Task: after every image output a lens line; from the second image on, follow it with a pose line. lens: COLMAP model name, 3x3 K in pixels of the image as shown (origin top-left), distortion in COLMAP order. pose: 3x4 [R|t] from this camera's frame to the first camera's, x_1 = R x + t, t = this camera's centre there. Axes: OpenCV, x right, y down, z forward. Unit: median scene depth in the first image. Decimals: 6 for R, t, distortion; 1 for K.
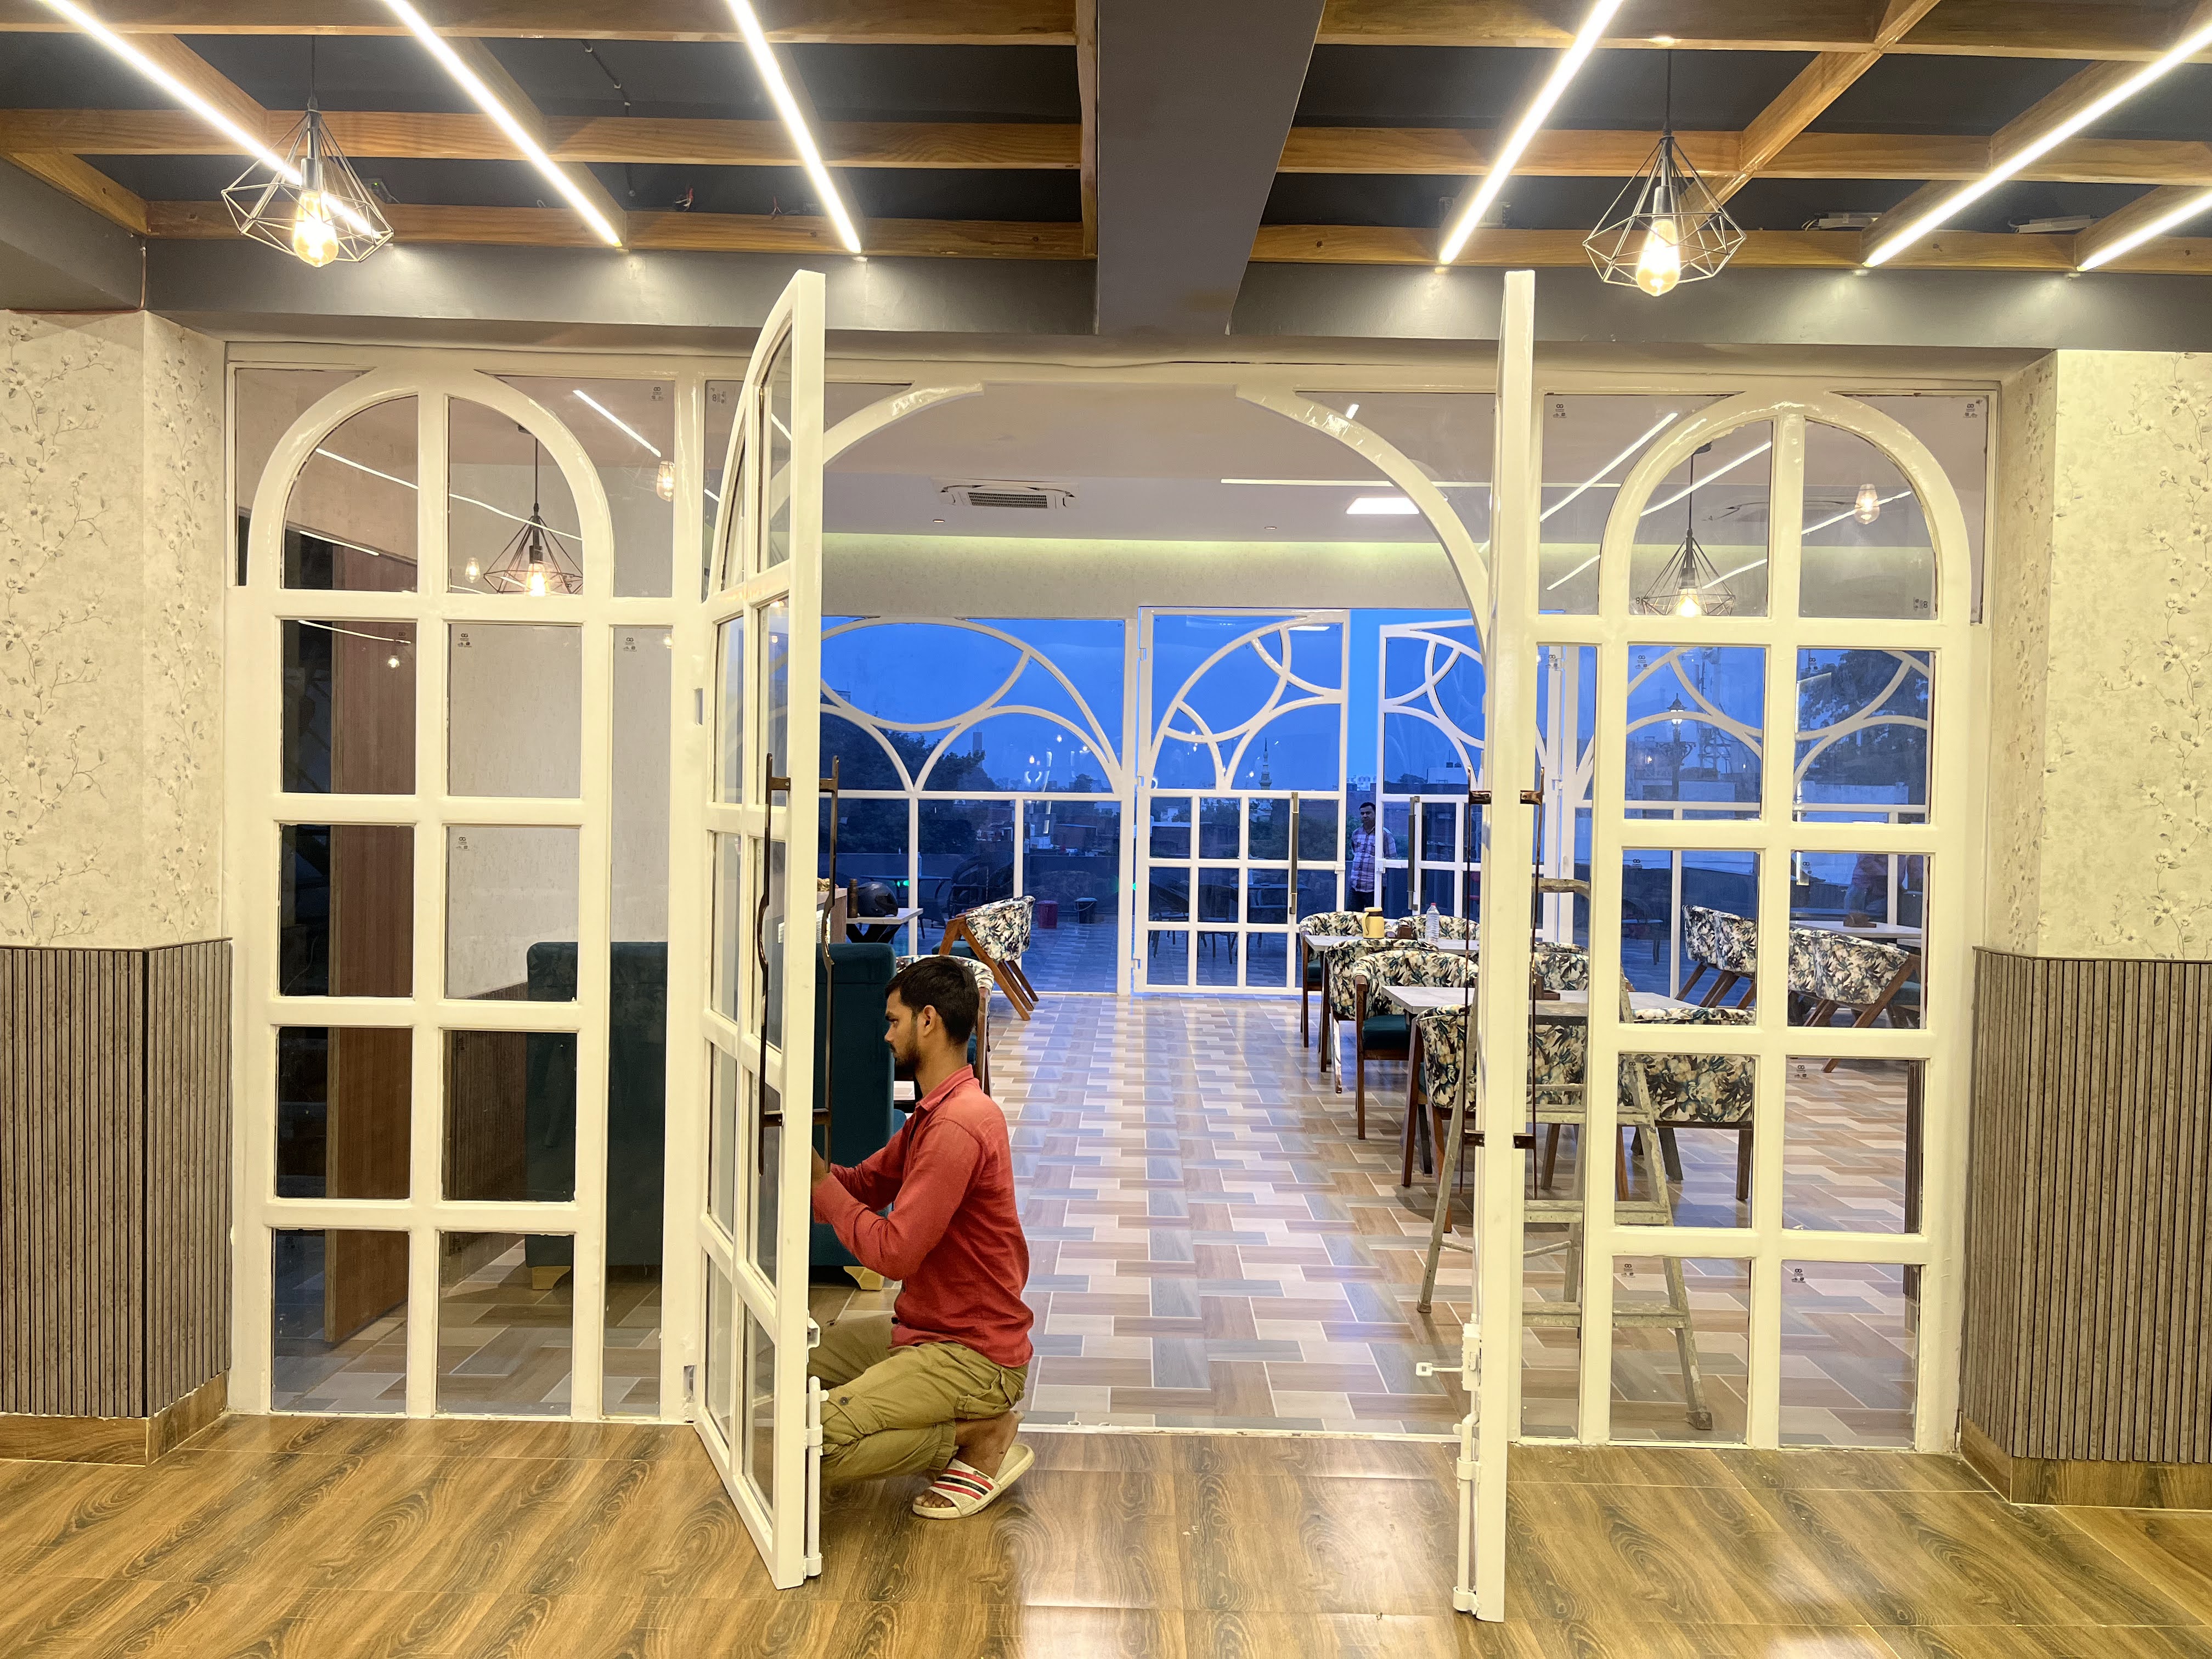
lens RADIAL K [[1660.5, 0, 1100.1], [0, 1660.5, 825.5], [0, 0, 1]] dist [0.028400, -0.001992]
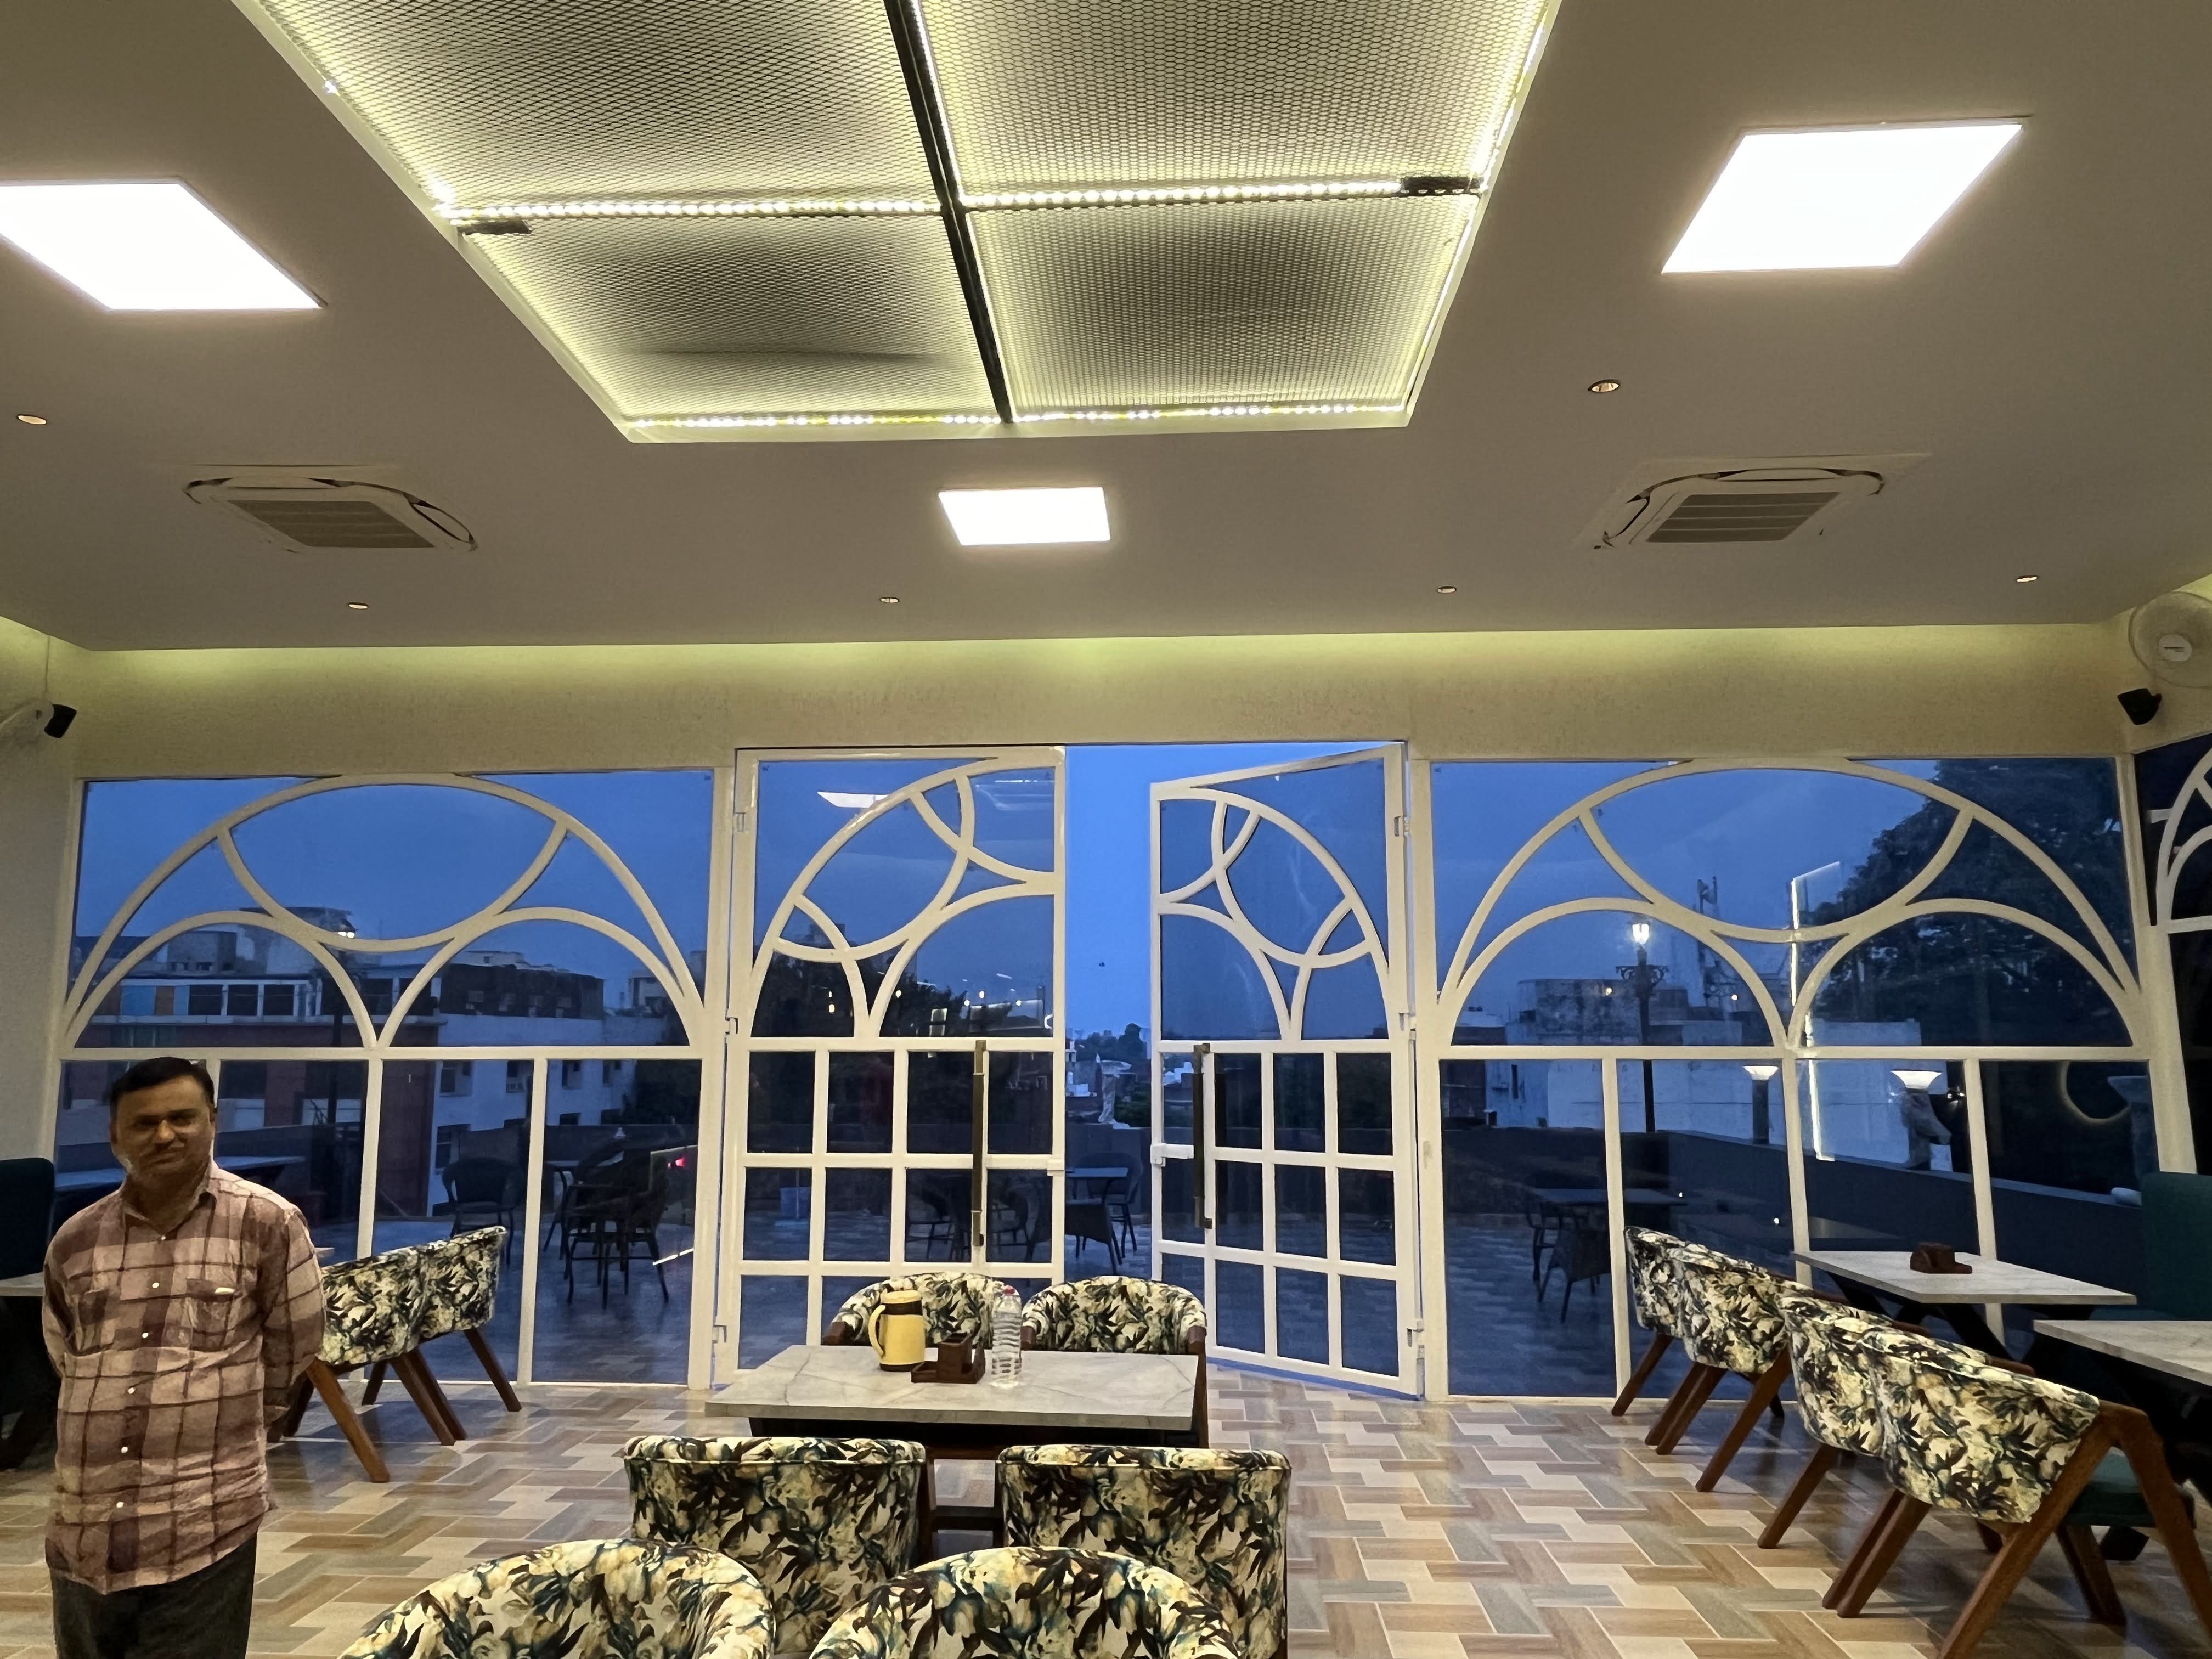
lens RADIAL K [[1518.4, 0, 1113.5], [0, 1518.4, 832.4], [0, 0, 1]] dist [-0.007471, 0.004174]
pose [[0.999475, -0.018836, -0.026375, 0.181833], [0.014486, 0.987593, -0.156365, -0.007427], [0.028993, 0.155900, 0.987347, 0.436420]]
